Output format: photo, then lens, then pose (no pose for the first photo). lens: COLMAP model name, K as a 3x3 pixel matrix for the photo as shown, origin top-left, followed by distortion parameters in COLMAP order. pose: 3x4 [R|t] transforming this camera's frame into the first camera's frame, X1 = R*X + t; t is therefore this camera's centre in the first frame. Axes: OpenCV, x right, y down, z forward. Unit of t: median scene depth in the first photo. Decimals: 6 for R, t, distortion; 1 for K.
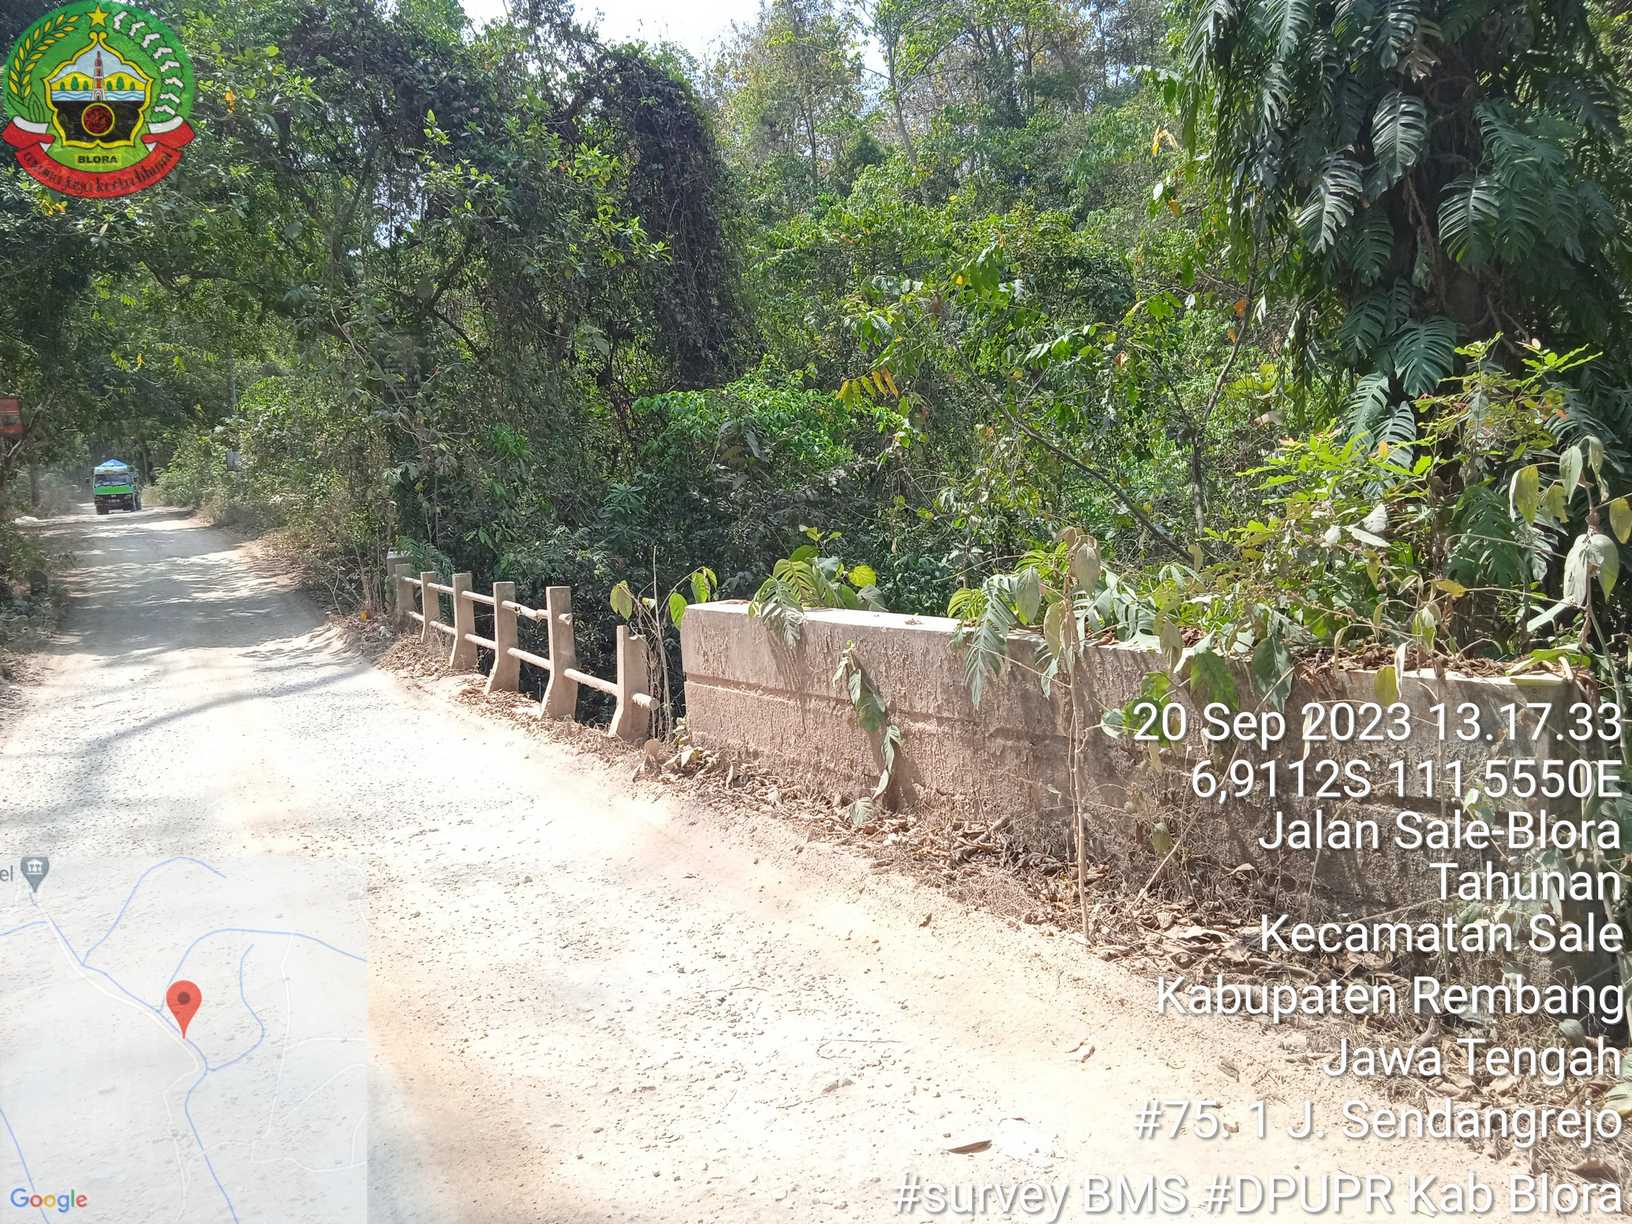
lens RADIAL K [[1341.0, 0, 817.9], [0, 1341.0, 629.8], [0, 0, 1]] dist [0.045869, -0.043824]
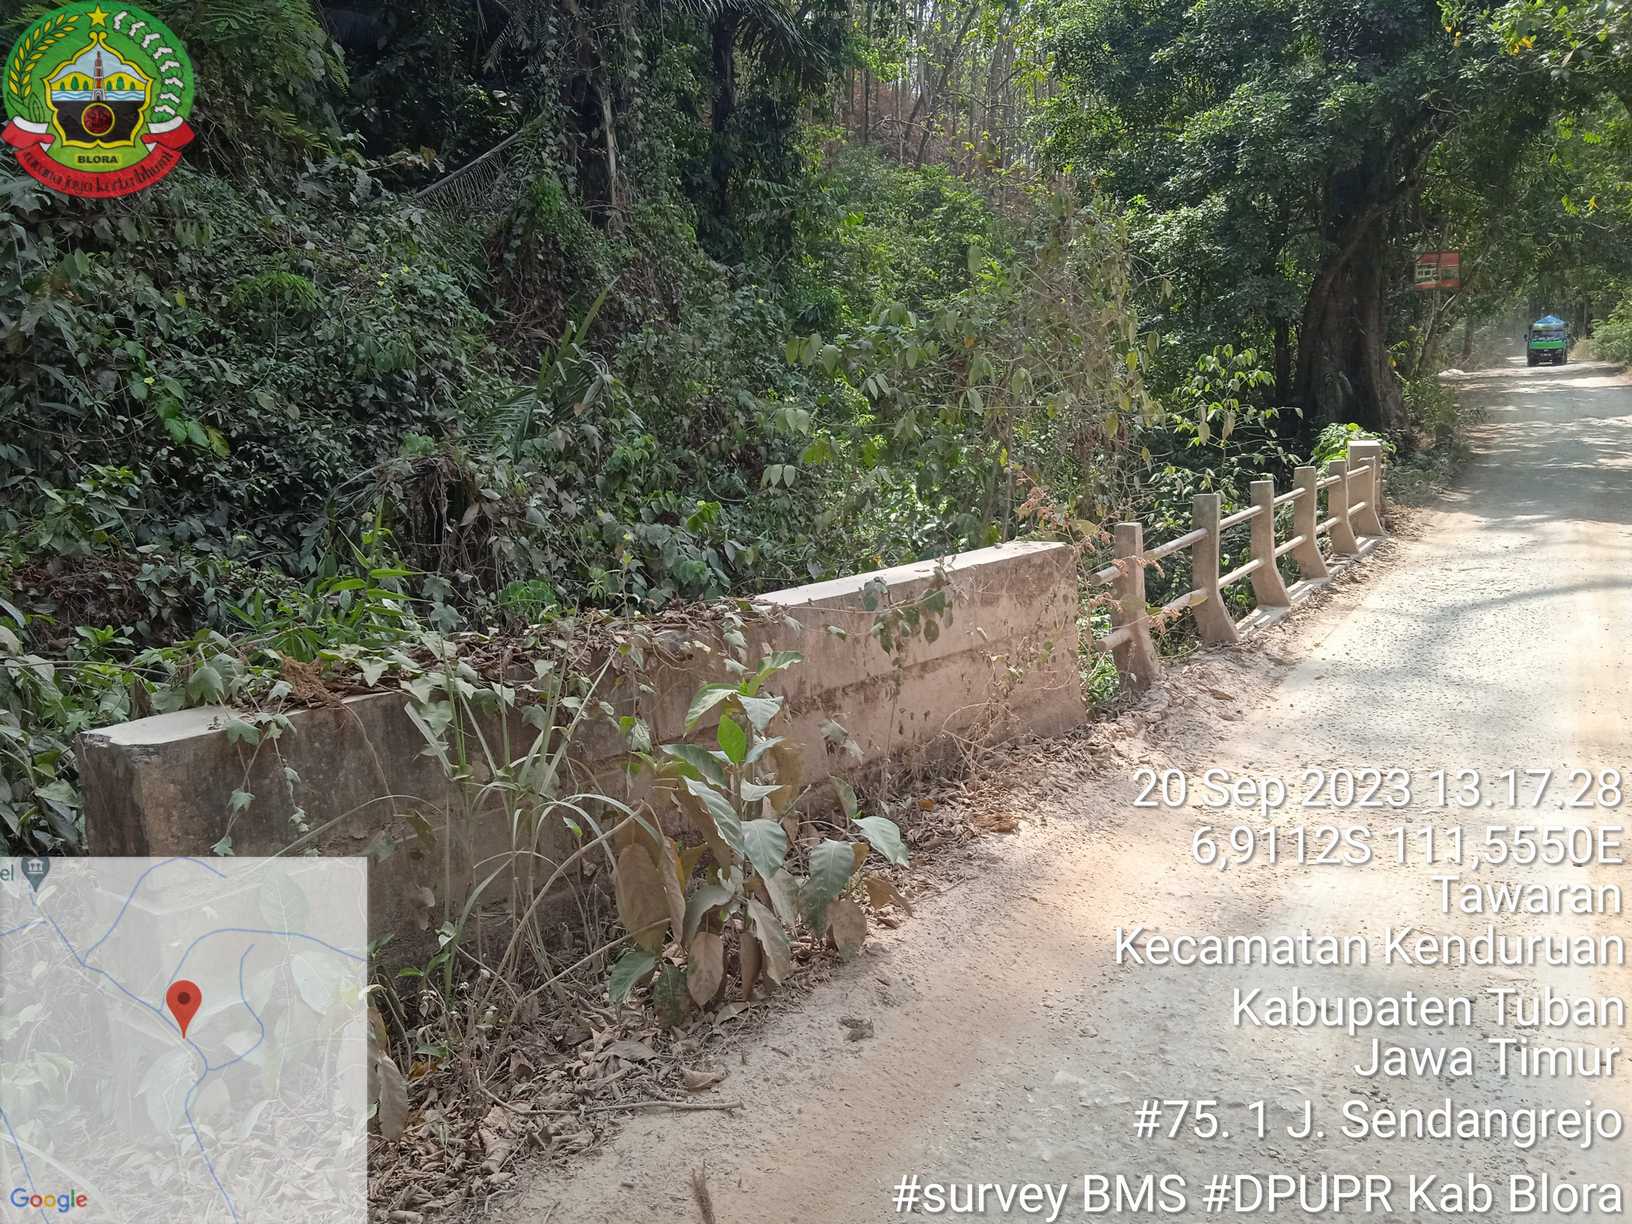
lens RADIAL K [[1341.0, 0, 825.4], [0, 1341.0, 628.7], [0, 0, 1]] dist [0.045869, -0.043824]
pose [[0.573769, 0.177445, -0.799564, -0.005916], [-0.092610, 0.984043, 0.151928, -0.005757], [0.813764, -0.013124, 0.581047, 0.041169]]
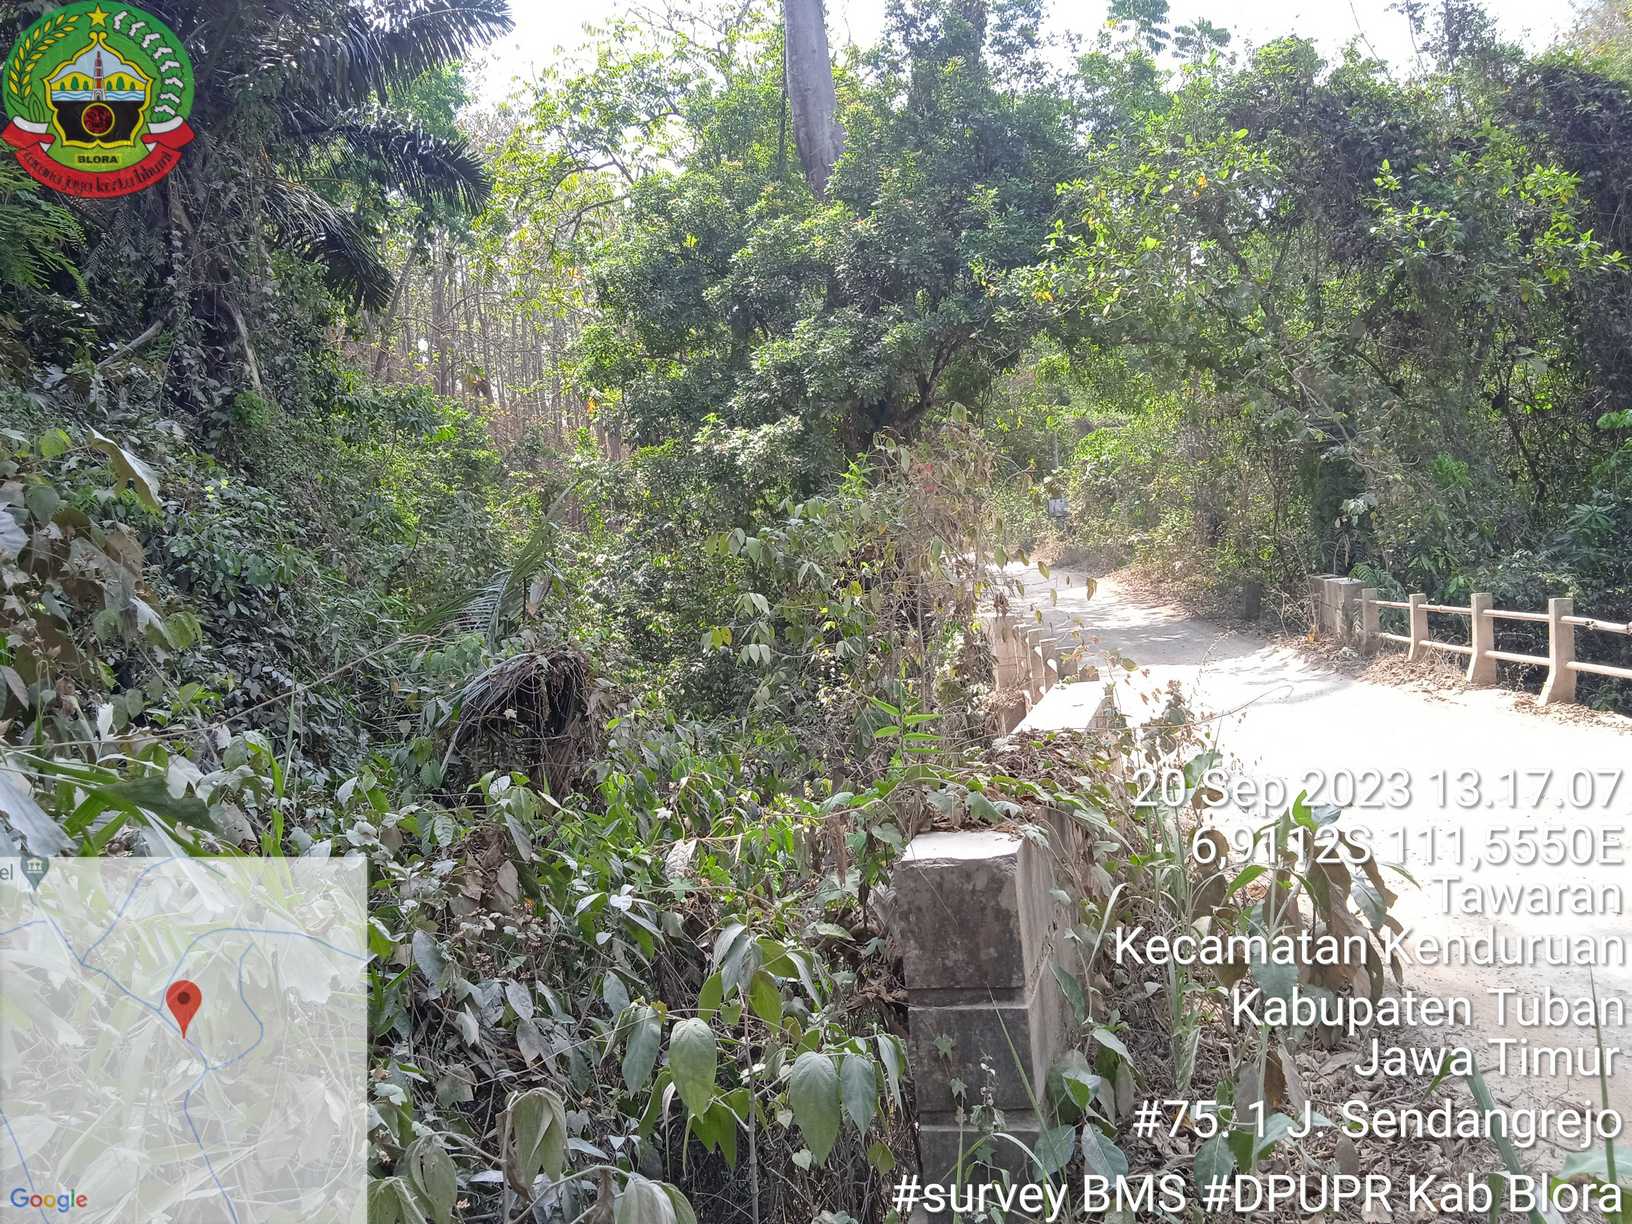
lens RADIAL K [[1341.0, 0, 815.8], [0, 1341.0, 642.8], [0, 0, 1]] dist [0.045869, -0.043824]
pose [[0.858233, 0.010033, -0.513162, -0.121552], [-0.020685, 0.999673, -0.015049, 0.016942], [0.512843, 0.023530, 0.858160, -0.123172]]
